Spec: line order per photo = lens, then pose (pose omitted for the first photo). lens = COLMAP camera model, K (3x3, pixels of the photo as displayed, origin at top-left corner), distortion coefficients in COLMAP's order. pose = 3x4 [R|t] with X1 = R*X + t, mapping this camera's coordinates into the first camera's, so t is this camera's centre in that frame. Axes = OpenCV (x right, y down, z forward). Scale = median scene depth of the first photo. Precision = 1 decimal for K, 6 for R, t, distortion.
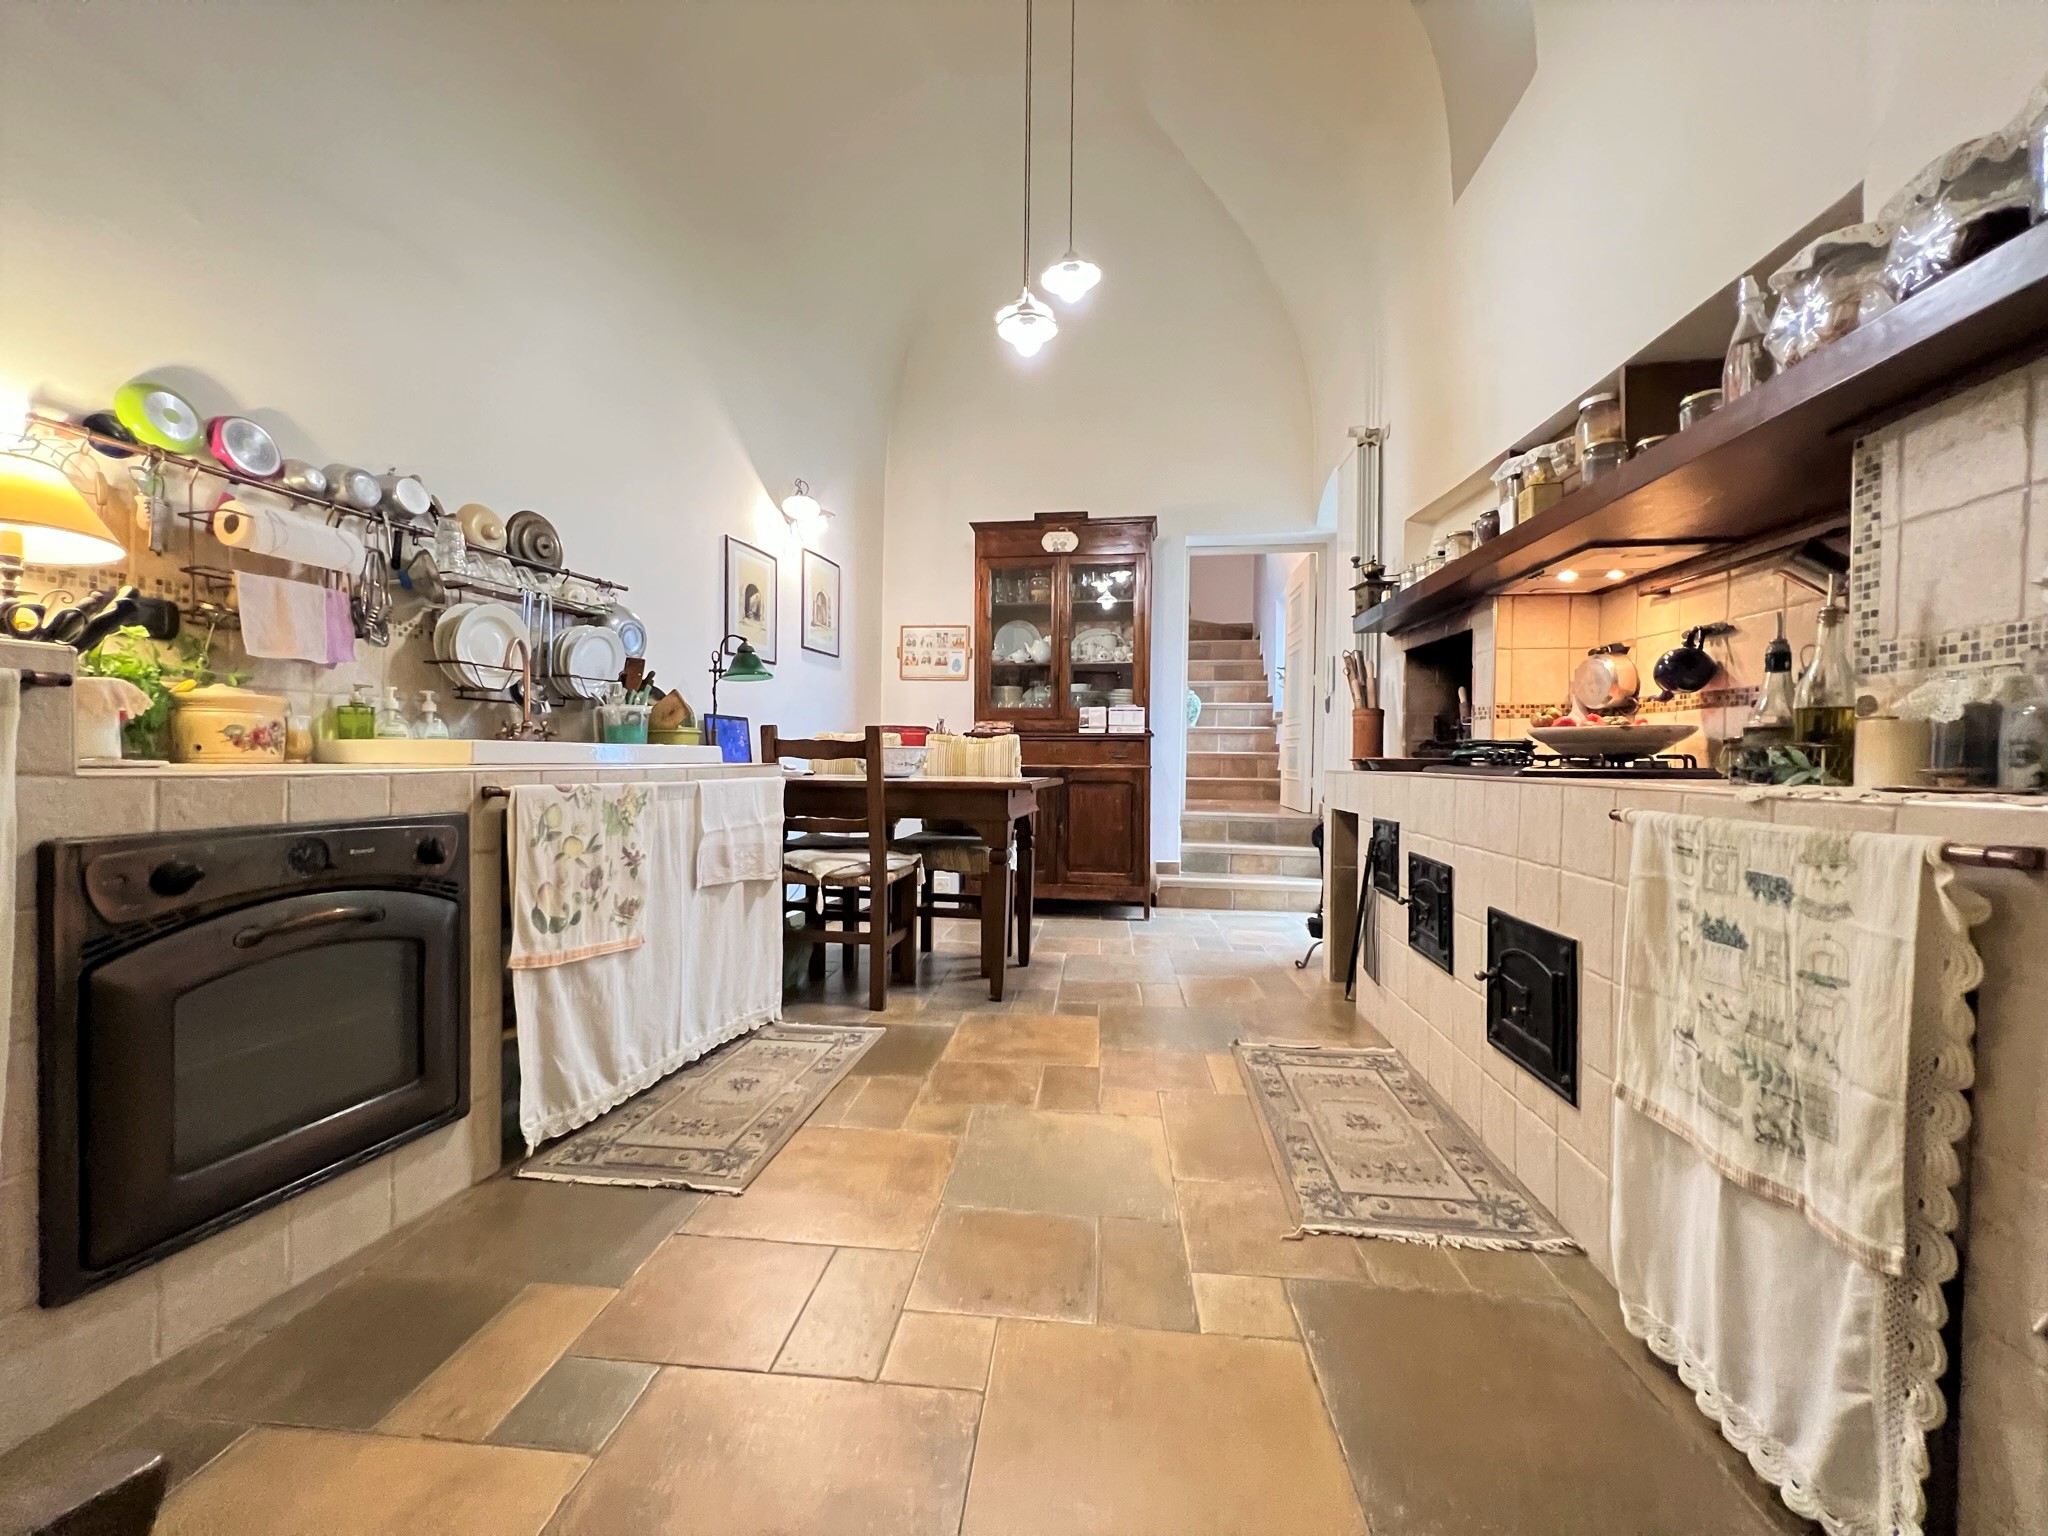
lens RADIAL K [[822.8, 0, 1024.0], [0, 822.8, 768.0], [0, 0, 1]] dist [-0.002433, 0.000554]
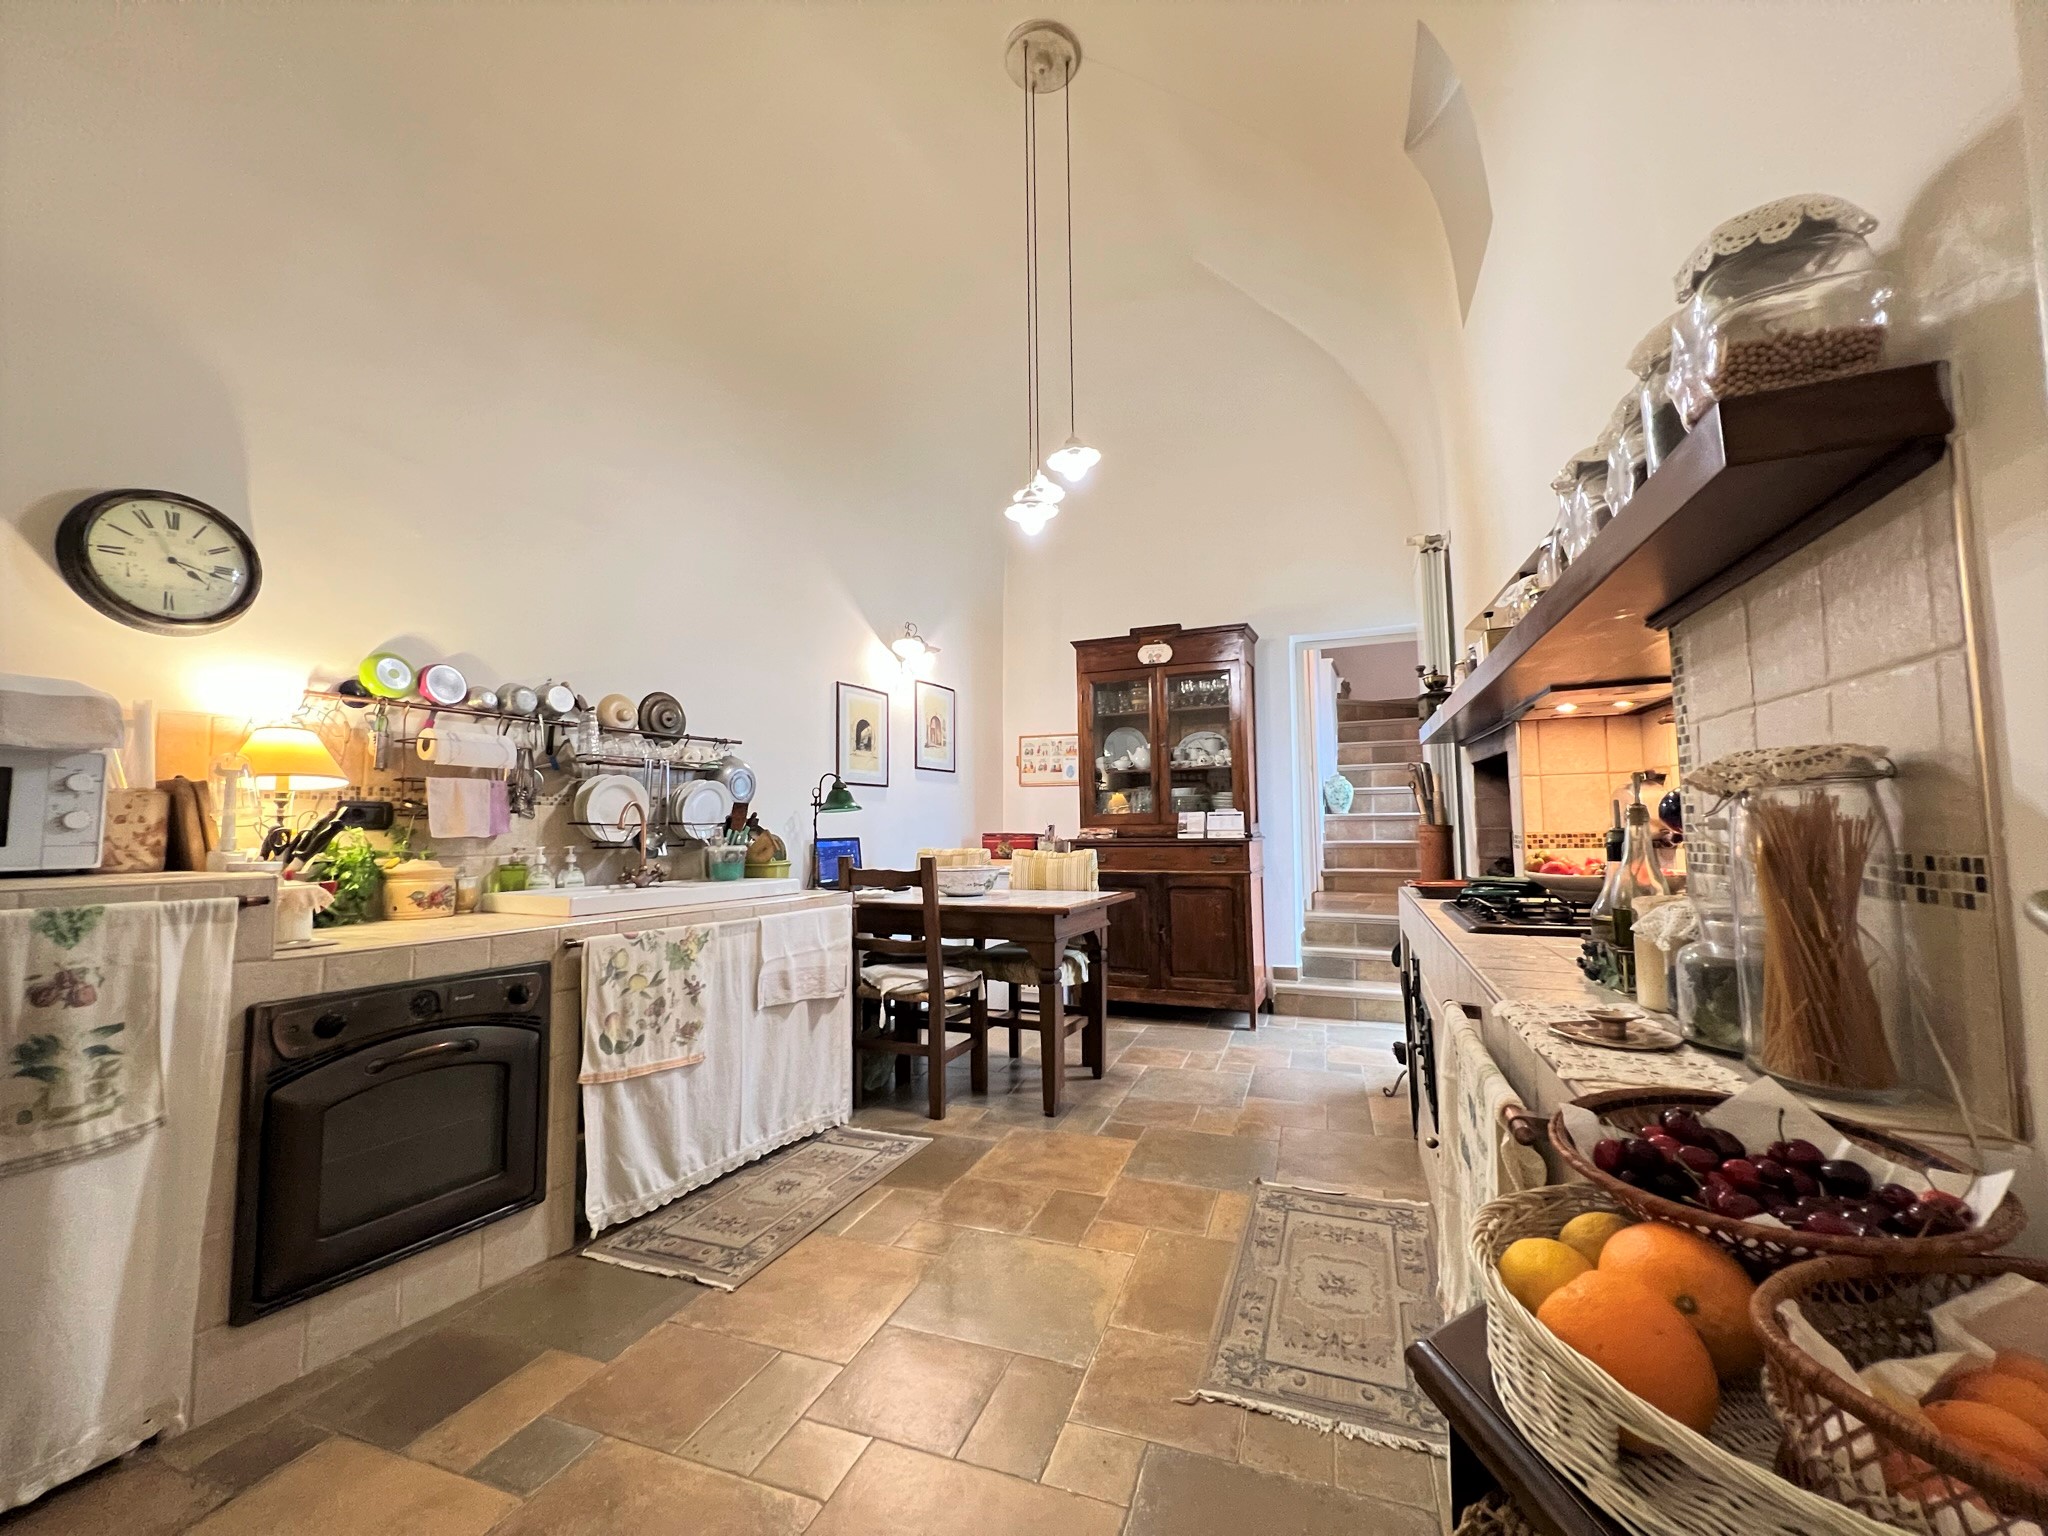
lens RADIAL K [[822.8, 0, 1024.0], [0, 822.8, 768.0], [0, 0, 1]] dist [-0.002433, 0.000554]
pose [[0.968511, -0.038295, -0.246008, 0.290479], [0.017199, 0.996030, -0.087339, -0.093512], [0.248376, 0.080358, 0.965325, -0.076172]]
